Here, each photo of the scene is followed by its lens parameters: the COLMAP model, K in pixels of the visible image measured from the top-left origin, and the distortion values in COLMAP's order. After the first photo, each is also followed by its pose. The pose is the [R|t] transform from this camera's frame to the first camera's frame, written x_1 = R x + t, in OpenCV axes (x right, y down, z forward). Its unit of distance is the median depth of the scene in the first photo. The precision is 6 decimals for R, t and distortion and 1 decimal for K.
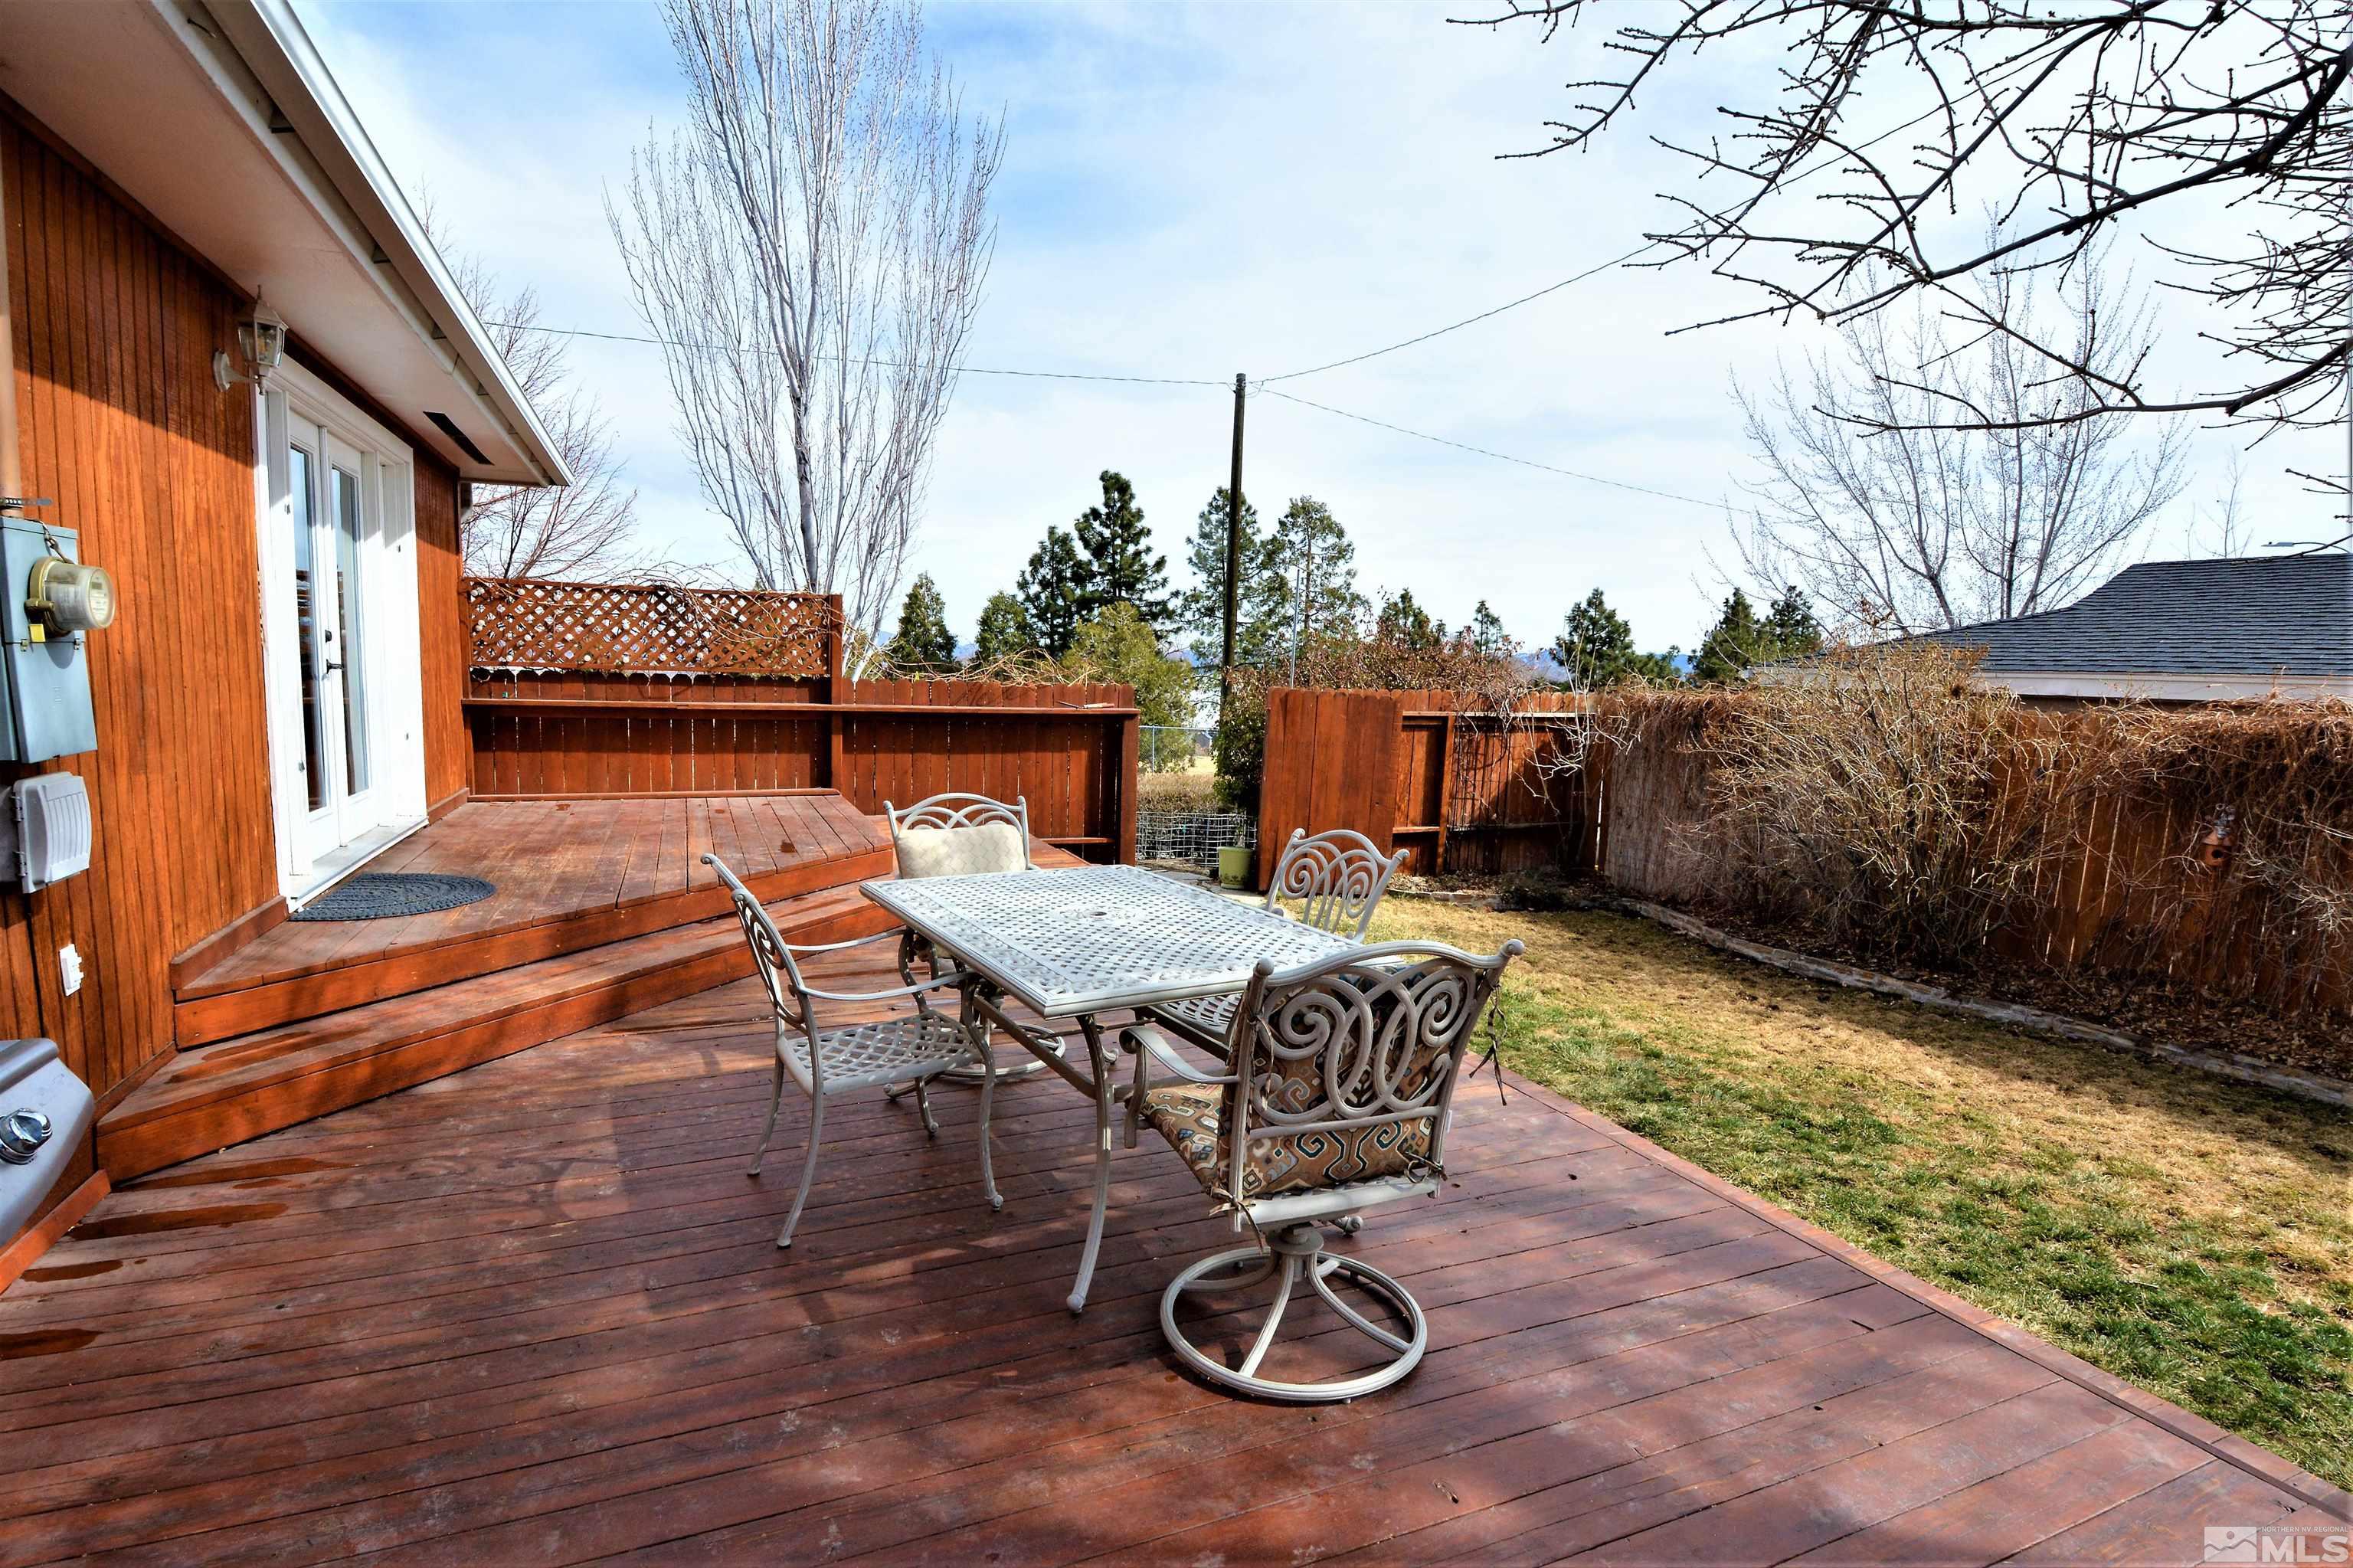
lens RADIAL K [[1121.2, 0, 1150.4], [0, 1121.2, 787.4], [0, 0, 1]] dist [0.040484, -0.047828]
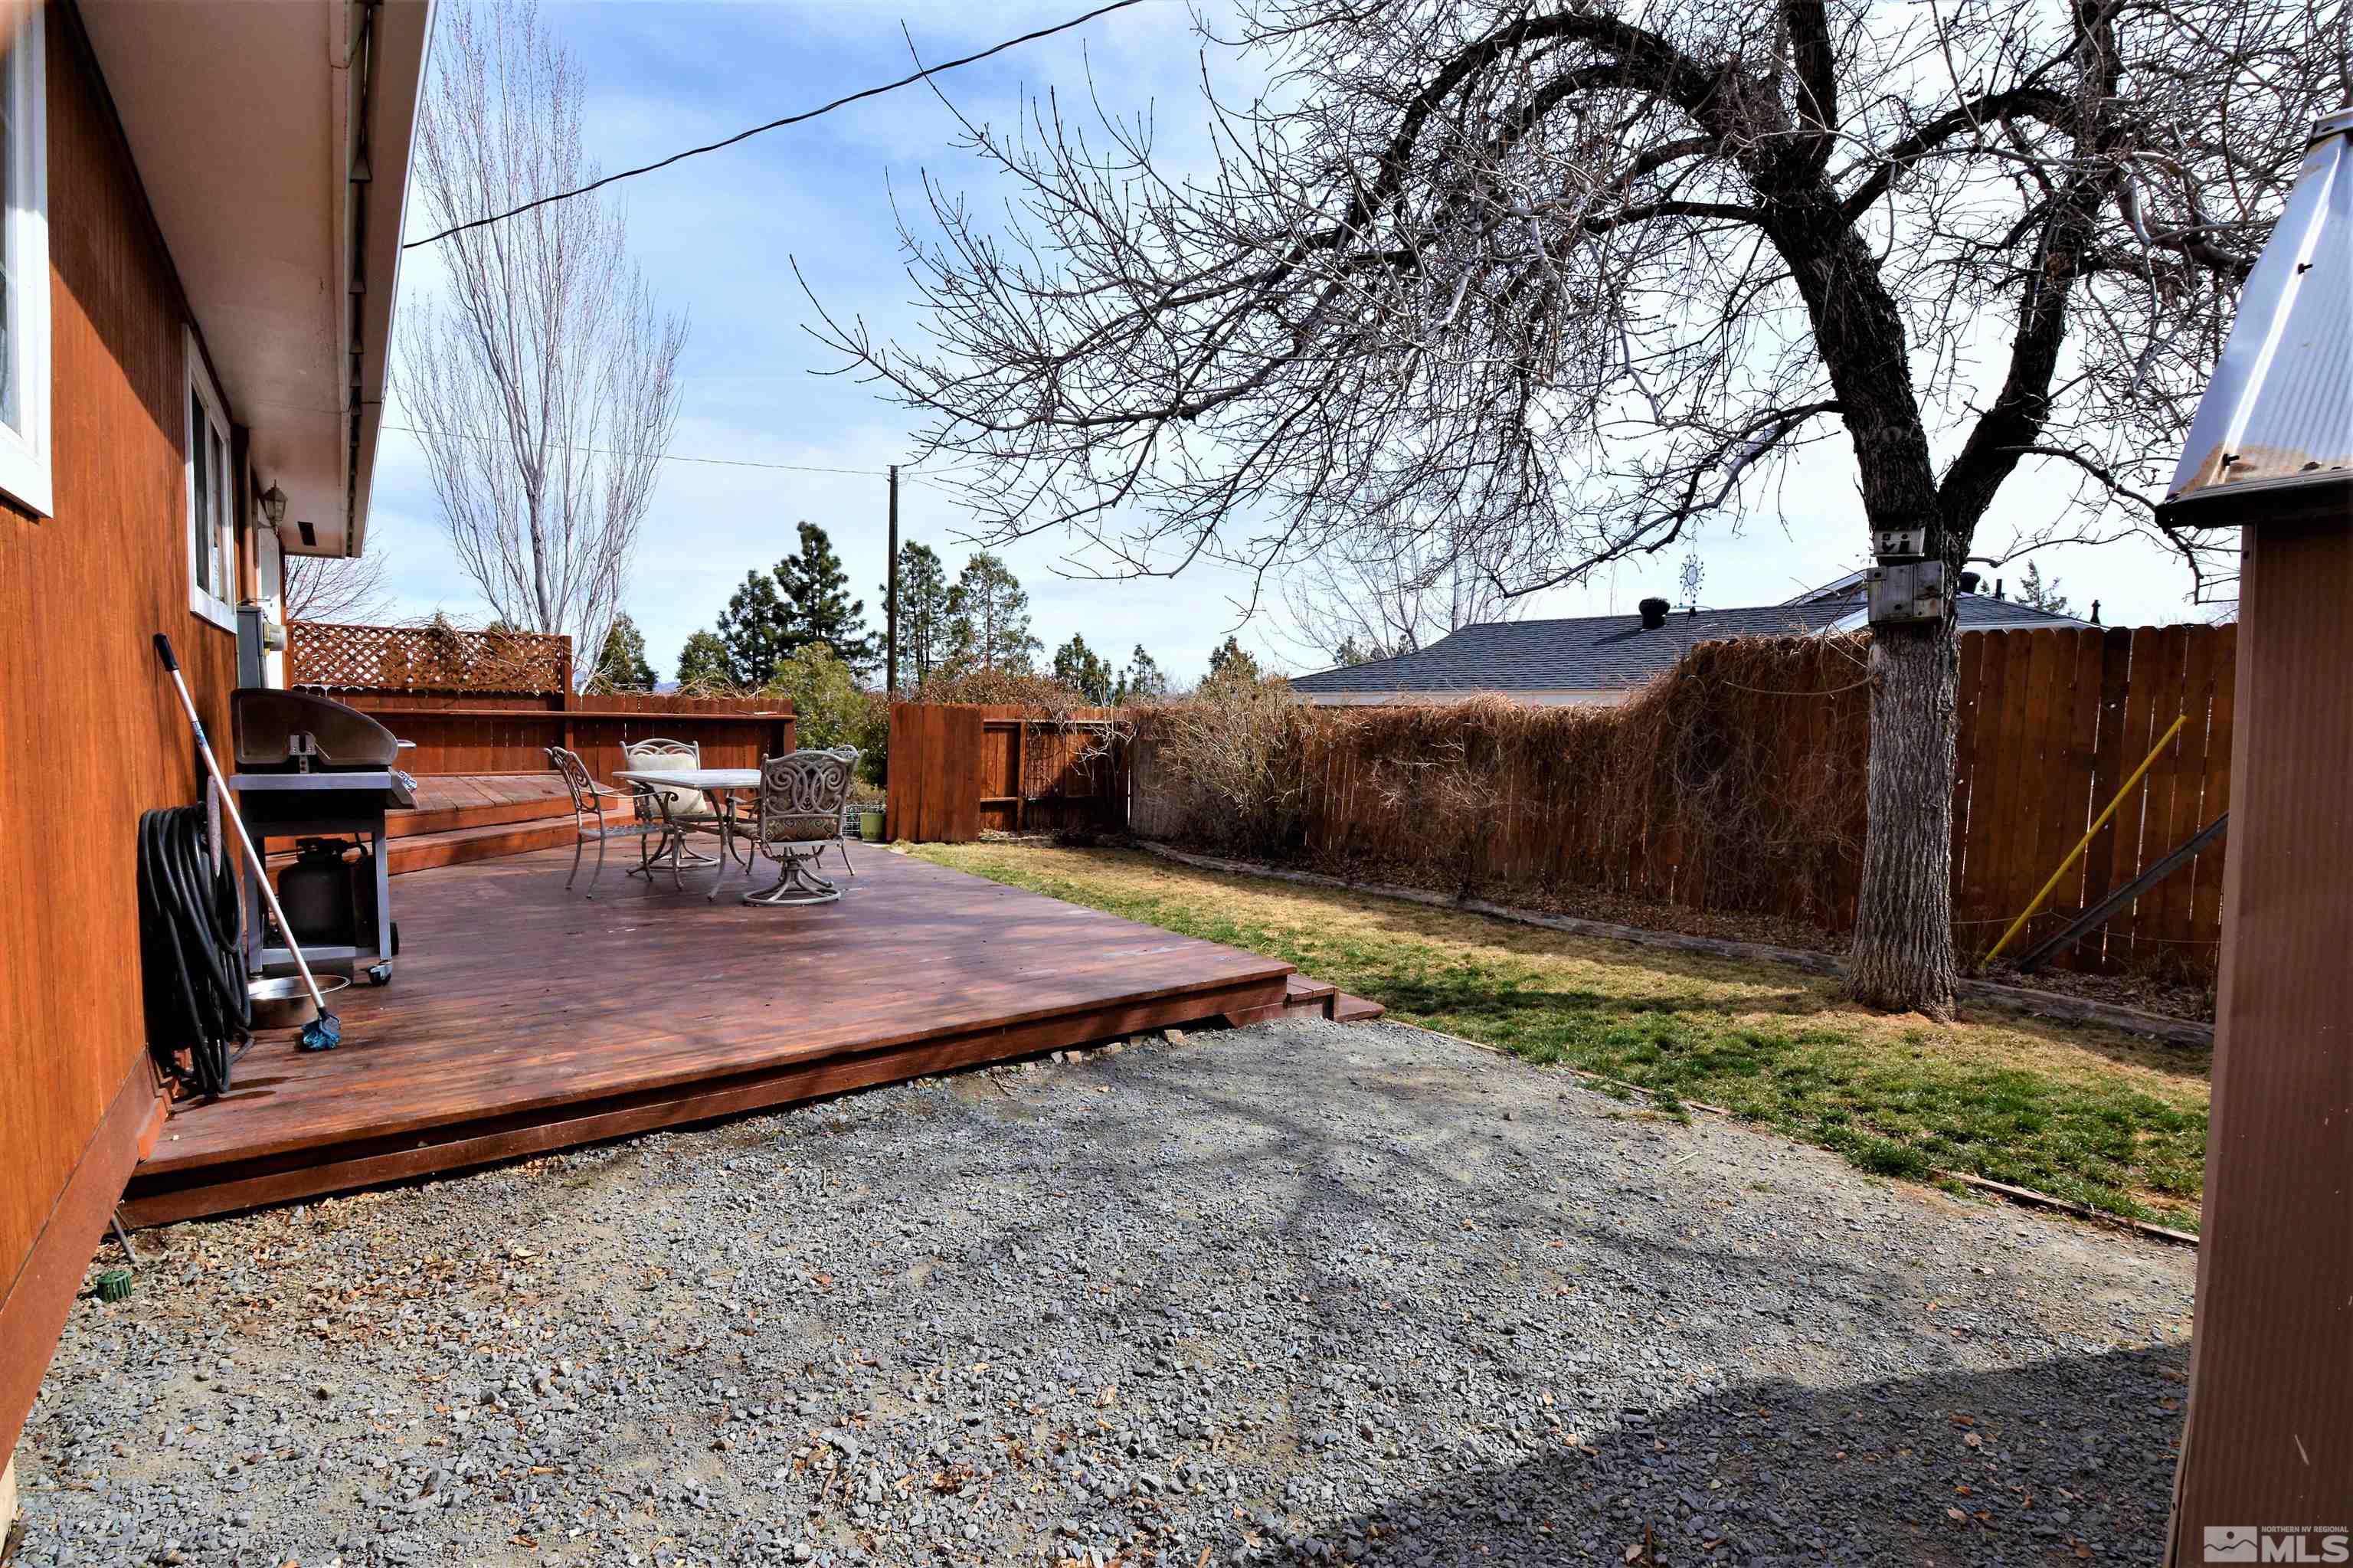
lens RADIAL K [[1107.1, 0, 1163.6], [0, 1107.1, 790.3], [0, 0, 1]] dist [0.016011, -0.028369]
pose [[0.967167, -0.023062, 0.253092, 0.021858], [0.030997, 0.999144, -0.027408, 0.020398], [-0.252244, 0.034353, 0.967054, -0.128307]]
